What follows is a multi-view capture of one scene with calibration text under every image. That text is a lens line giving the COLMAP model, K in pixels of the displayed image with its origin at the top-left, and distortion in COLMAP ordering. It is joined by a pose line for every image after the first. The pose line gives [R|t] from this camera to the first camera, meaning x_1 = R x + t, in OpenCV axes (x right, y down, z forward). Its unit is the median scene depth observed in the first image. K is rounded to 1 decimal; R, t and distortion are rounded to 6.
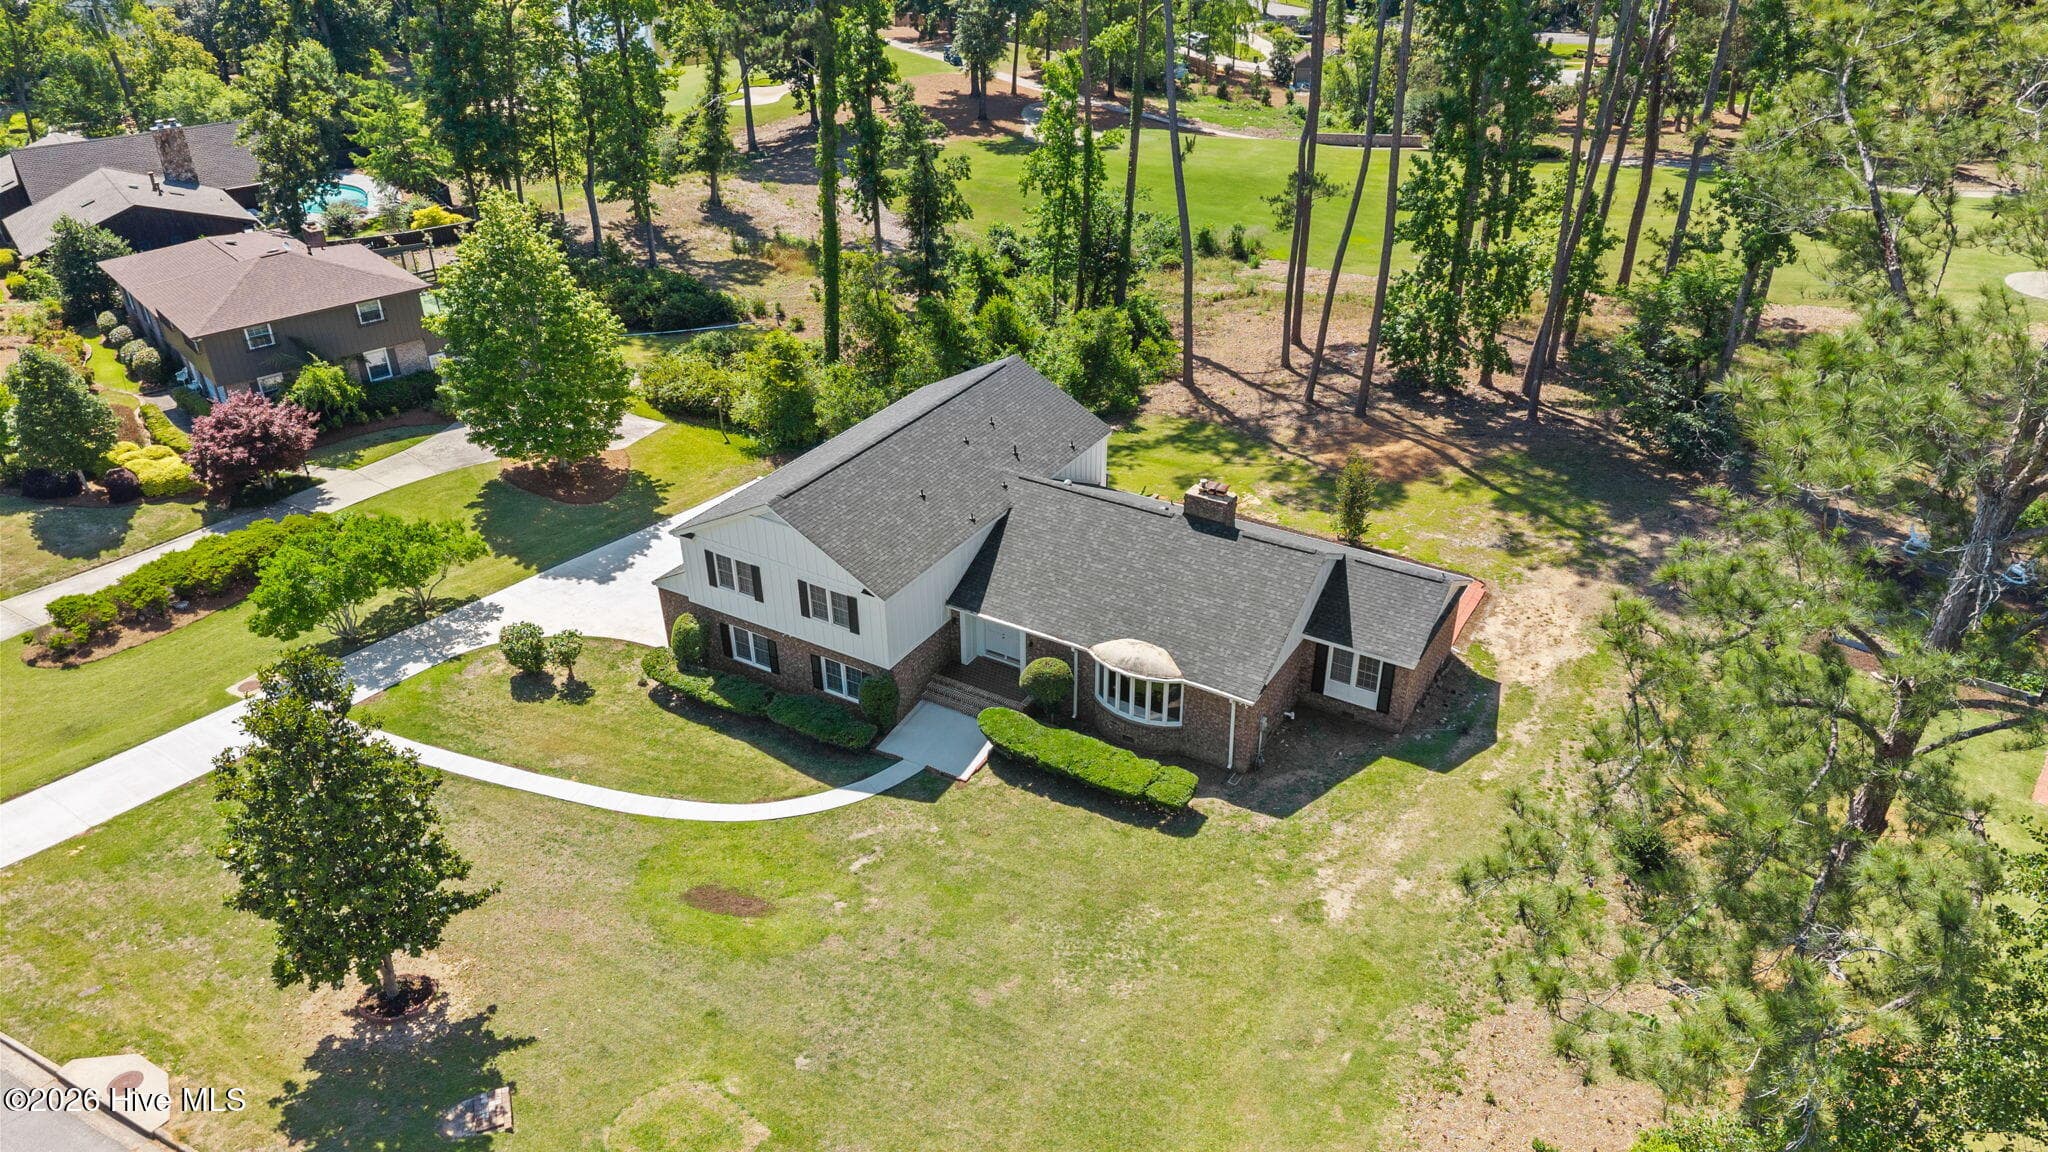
lens RADIAL K [[1305.0, 0, 1024.0], [0, 1305.0, 576.0], [0, 0, 1]] dist [0.102456, -0.100234]
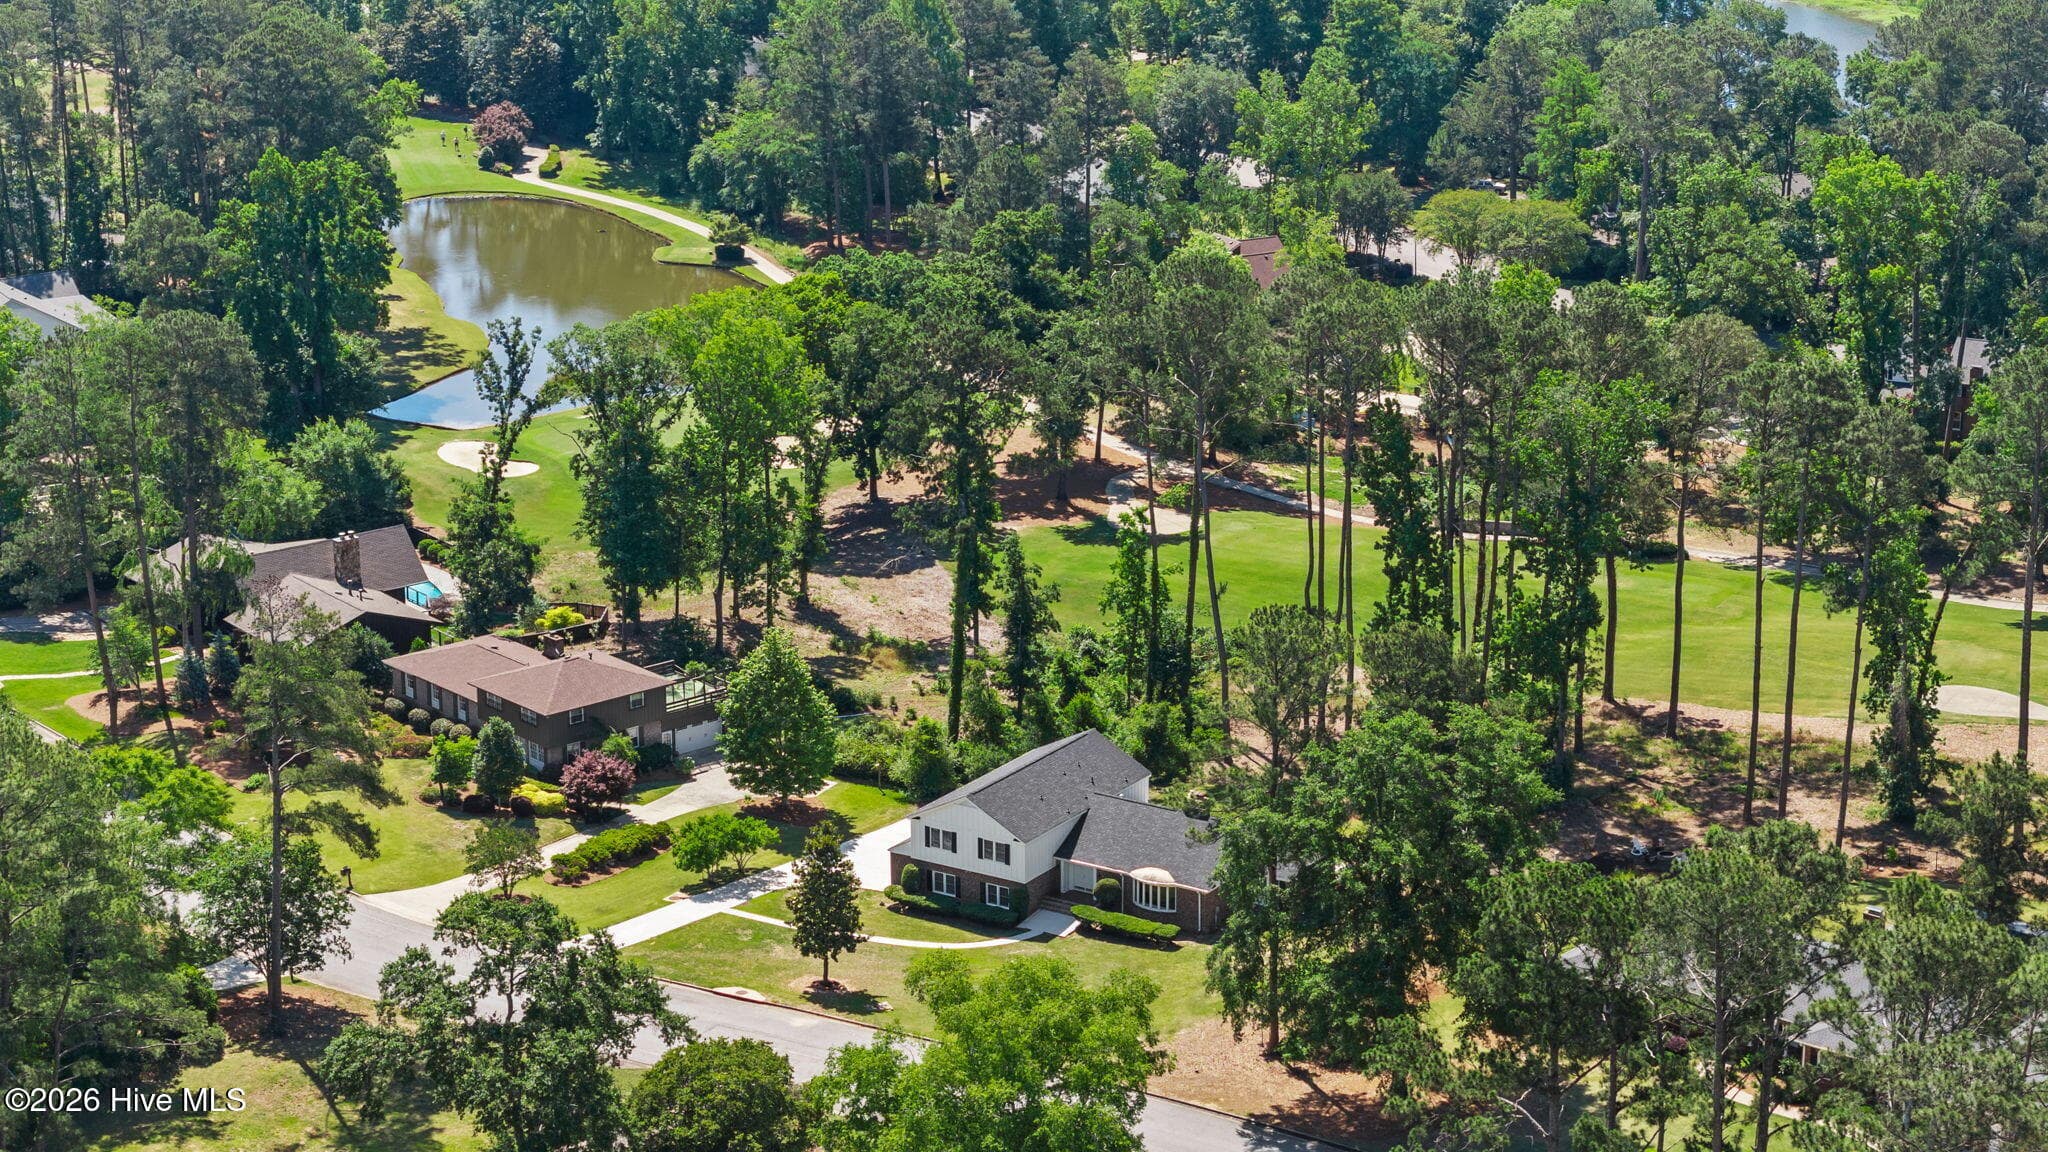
lens RADIAL K [[2713.2, 0, 1024.0], [0, 2713.2, 576.0], [0, 0, 1]] dist [-0.496204, -0.000329]
pose [[0.999364, 0.010974, -0.033938, 0.013721], [-0.019033, 0.968777, -0.247201, 0.343865], [0.030166, 0.247689, 0.968370, -1.654219]]
